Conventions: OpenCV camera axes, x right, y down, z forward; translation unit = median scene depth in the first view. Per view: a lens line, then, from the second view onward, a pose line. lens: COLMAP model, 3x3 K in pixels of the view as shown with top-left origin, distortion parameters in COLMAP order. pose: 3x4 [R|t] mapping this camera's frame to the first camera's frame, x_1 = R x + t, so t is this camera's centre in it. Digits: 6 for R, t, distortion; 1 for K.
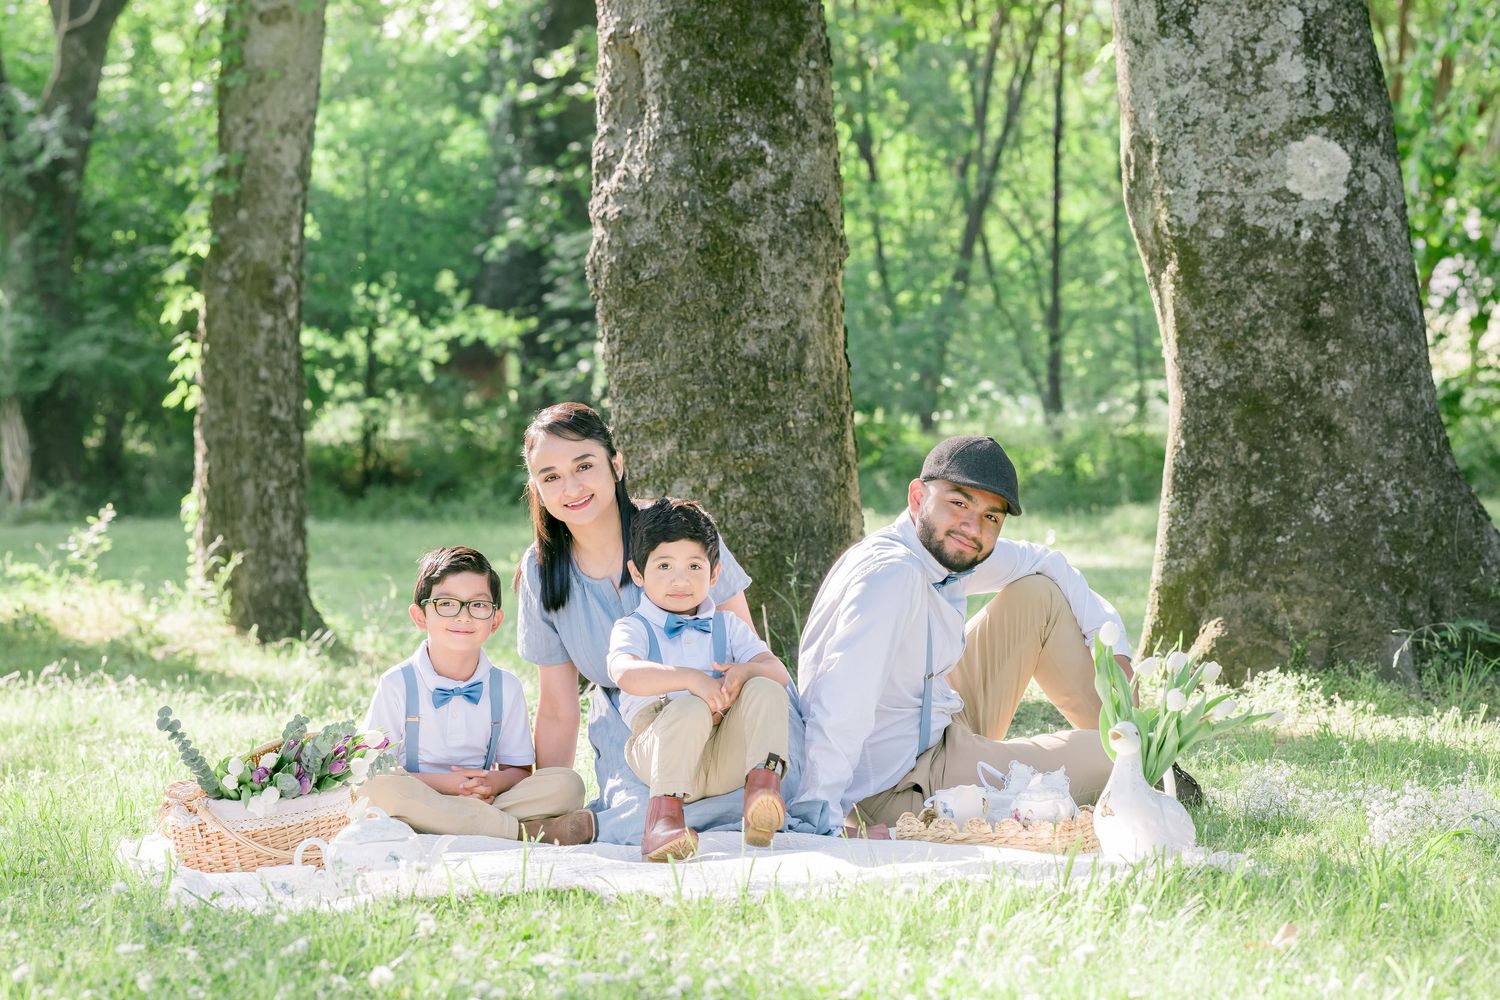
lens RADIAL K [[4666.5, 0, 753.8], [0, 4666.5, 496.9], [0, 0, 1]] dist [0.029168, 0.000000]
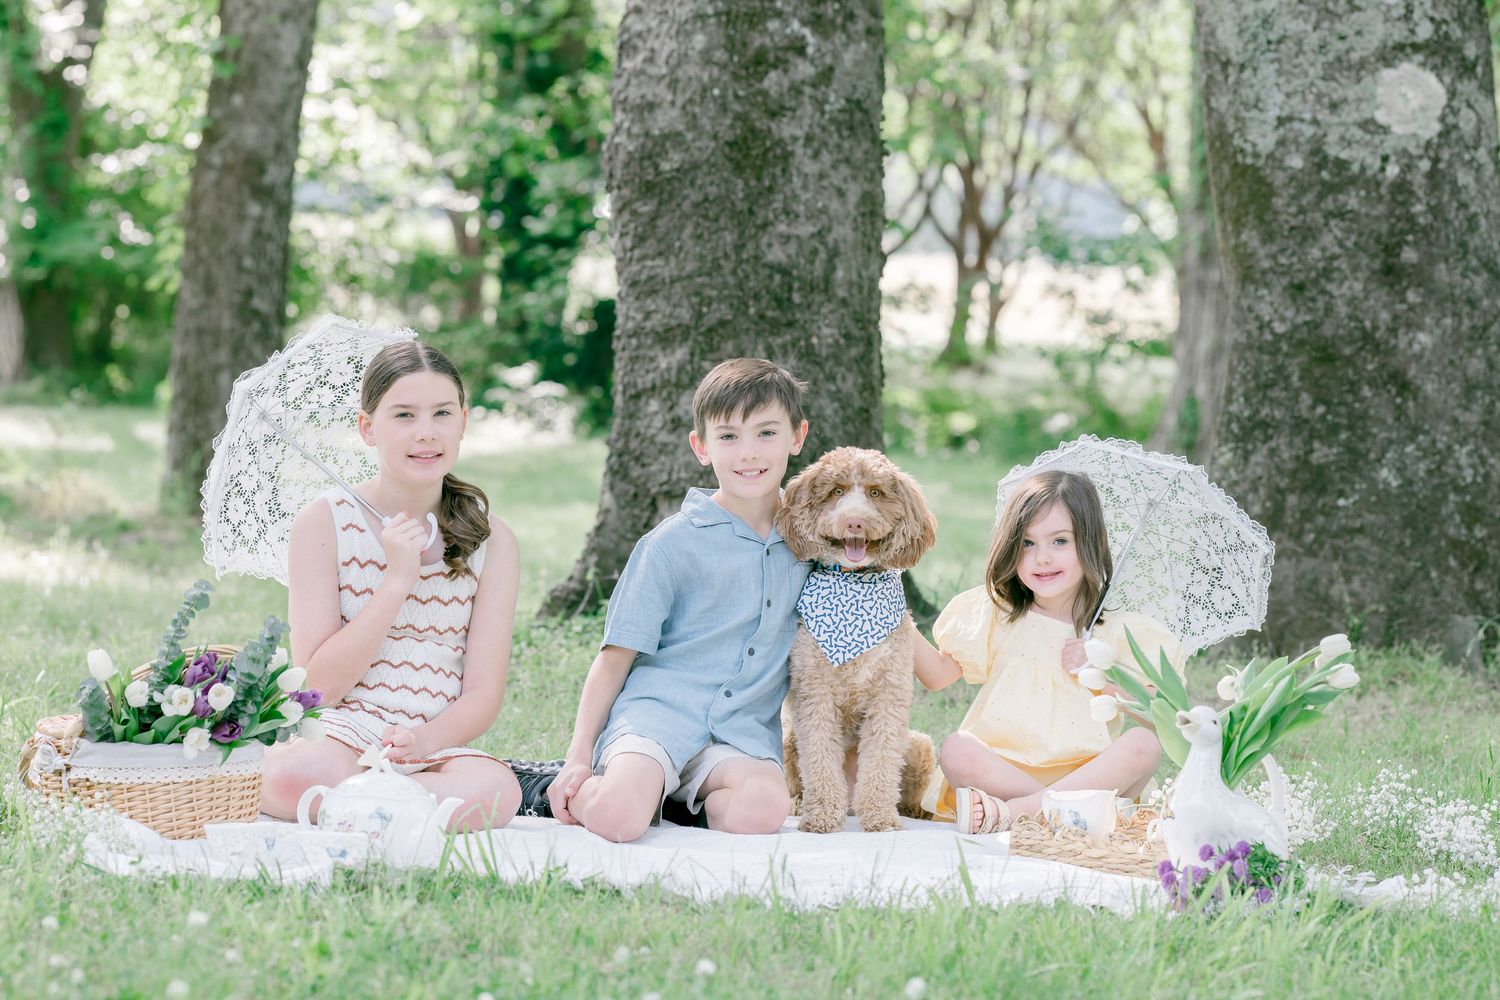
lens RADIAL K [[4330.6, 0, 759.9], [0, 4330.6, 440.8], [0, 0, 1]] dist [0.076823, 0.000000]
pose [[0.997572, 0.068298, 0.013595, -0.012953], [-0.068328, 0.997661, 0.001754, 0.003351], [-0.013444, -0.002679, 0.999906, 0.151676]]
